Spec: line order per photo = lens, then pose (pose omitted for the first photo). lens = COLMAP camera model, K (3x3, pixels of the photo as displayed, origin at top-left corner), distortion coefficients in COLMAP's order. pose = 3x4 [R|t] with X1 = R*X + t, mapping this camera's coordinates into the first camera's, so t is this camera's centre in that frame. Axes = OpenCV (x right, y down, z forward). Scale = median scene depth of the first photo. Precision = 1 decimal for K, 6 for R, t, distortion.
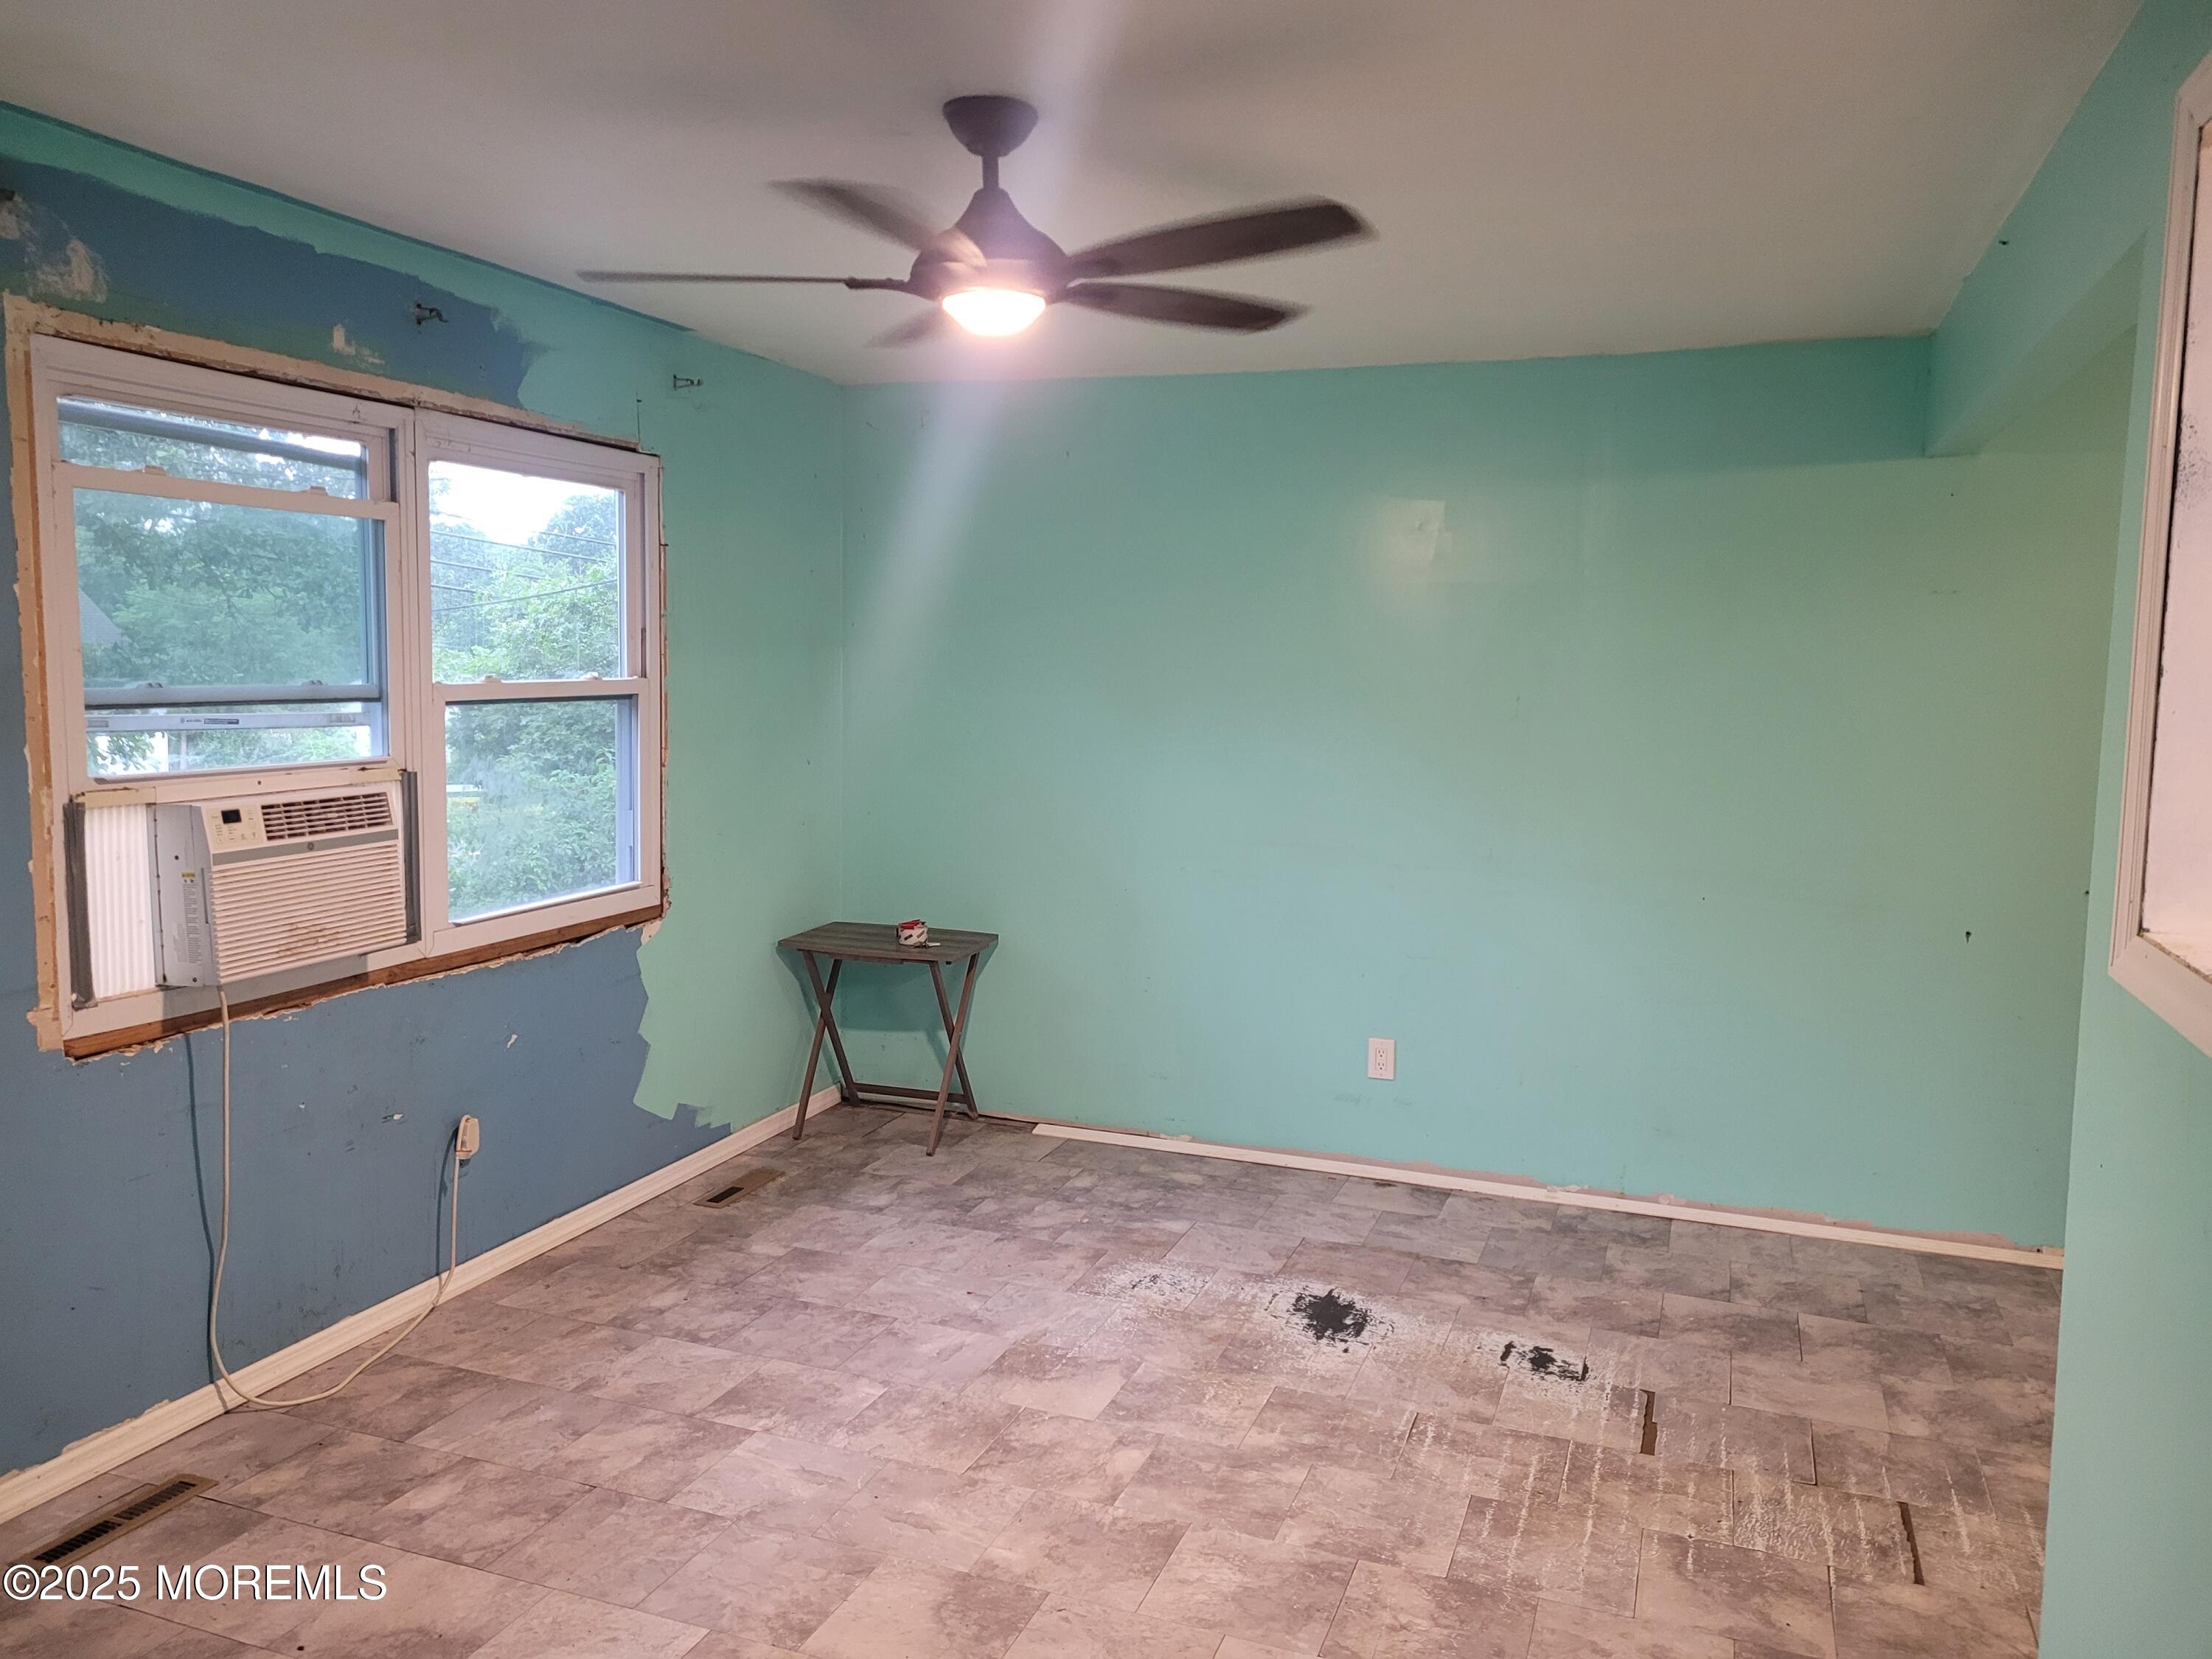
lens RADIAL K [[1703.2, 0, 1082.7], [0, 1703.2, 832.5], [0, 0, 1]] dist [0.064771, -0.051415]
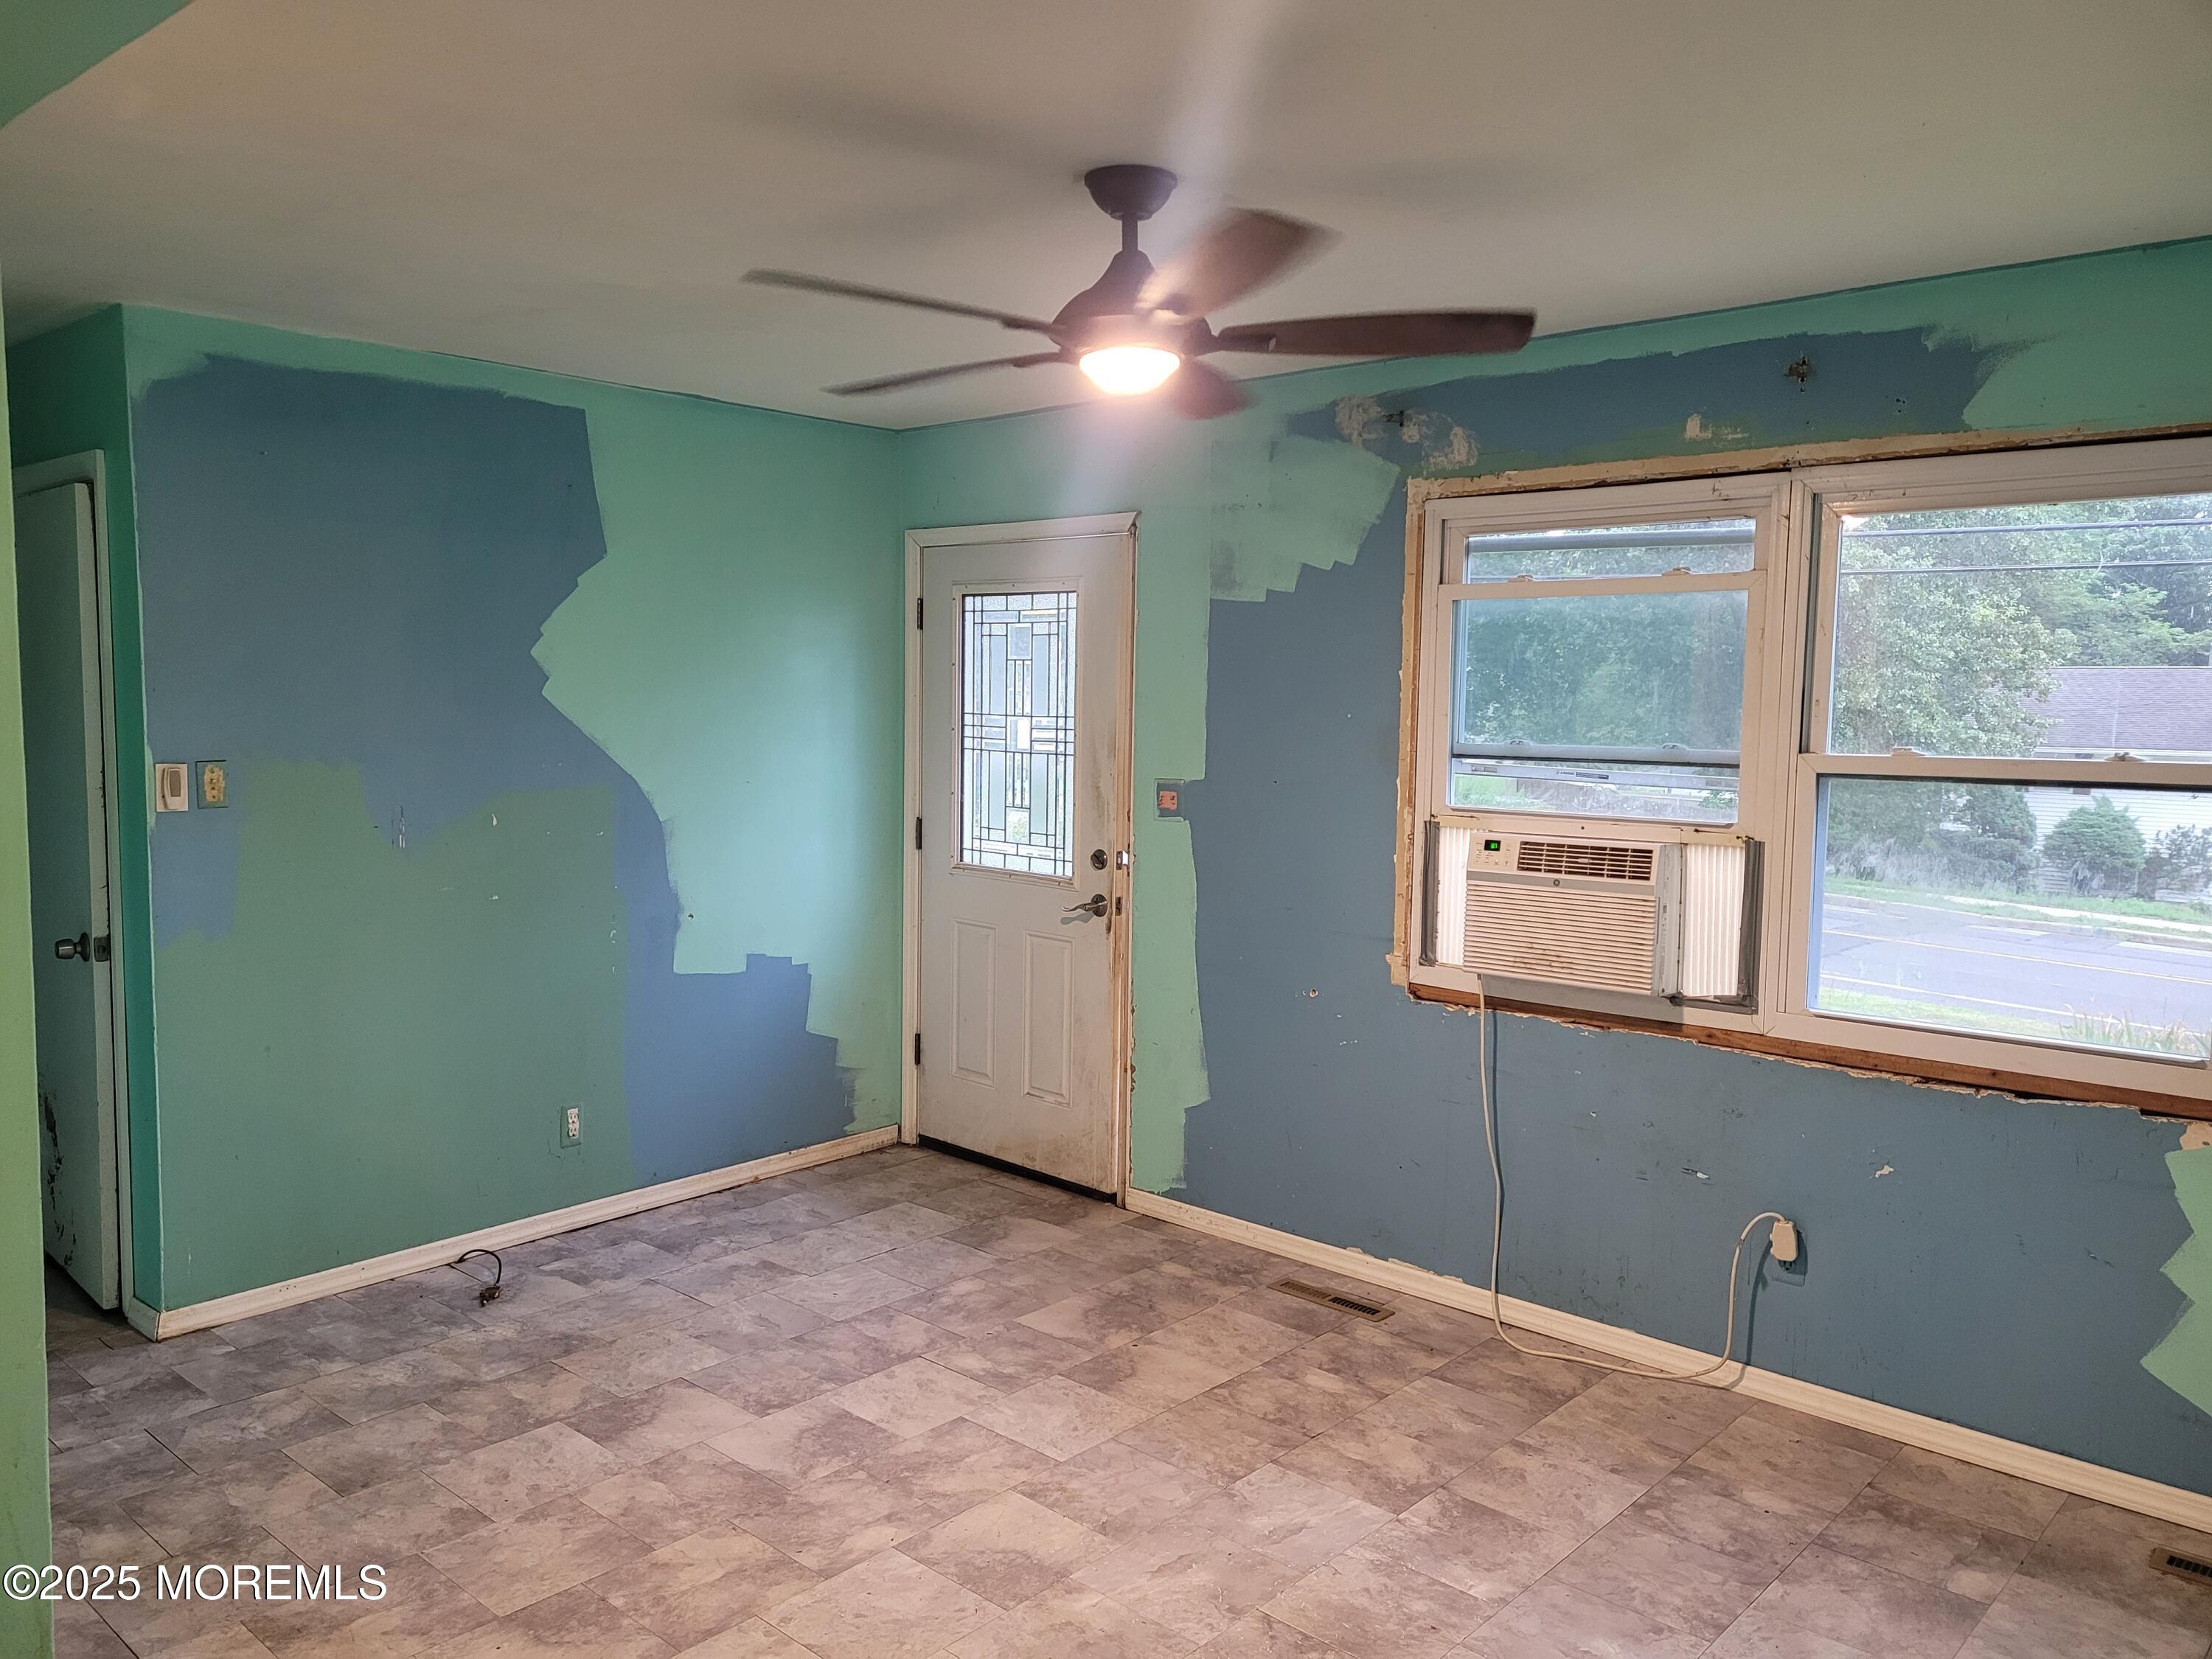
lens RADIAL K [[1703.2, 0, 1082.7], [0, 1703.2, 832.5], [0, 0, 1]] dist [0.064771, -0.051415]
pose [[-0.391290, 0.057446, -0.918473, 0.752475], [-0.113616, 0.987399, 0.110160, -0.118556], [0.913227, 0.147458, -0.379833, 1.157013]]
